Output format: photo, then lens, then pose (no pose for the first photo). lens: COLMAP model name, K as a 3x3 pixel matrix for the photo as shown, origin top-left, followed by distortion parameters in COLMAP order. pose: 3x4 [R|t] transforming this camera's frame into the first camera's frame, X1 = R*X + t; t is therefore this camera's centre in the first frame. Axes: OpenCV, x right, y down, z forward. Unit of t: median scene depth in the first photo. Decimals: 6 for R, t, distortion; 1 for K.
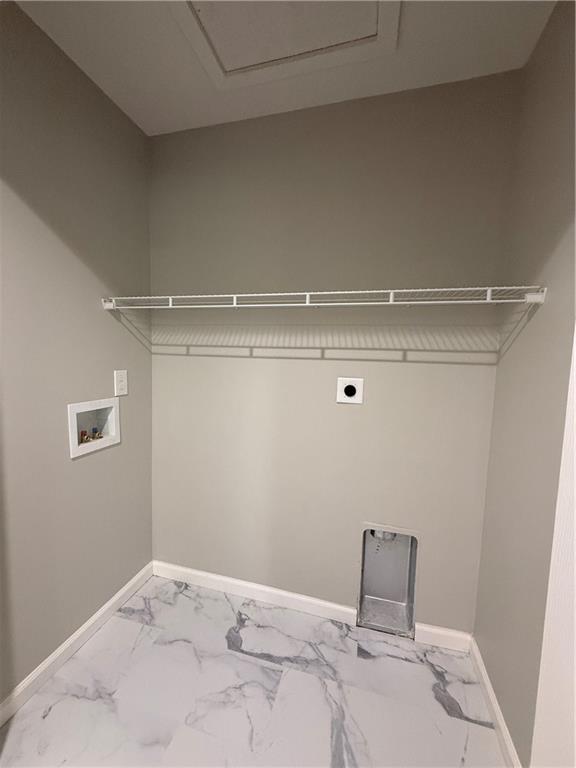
lens RADIAL K [[305.1, 0, 287.2], [0, 305.1, 384.9], [0, 0, 1]] dist [-0.000062, -0.000272]
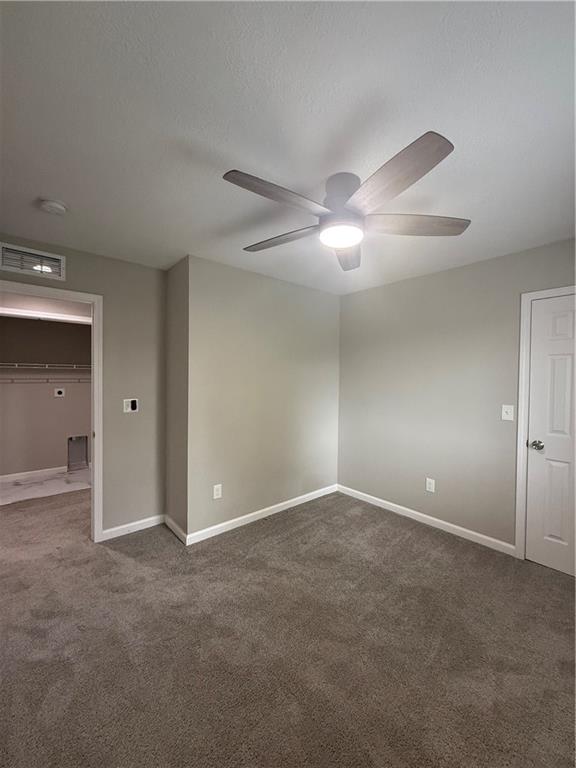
lens RADIAL K [[305.1, 0, 290.2], [0, 305.1, 387.2], [0, 0, 1]] dist [-0.000062, -0.000272]
pose [[0.565507, -0.043177, 0.823613, -1.030447], [0.083268, 0.996515, -0.004932, 0.174787], [-0.820530, 0.071370, 0.567131, -2.716159]]
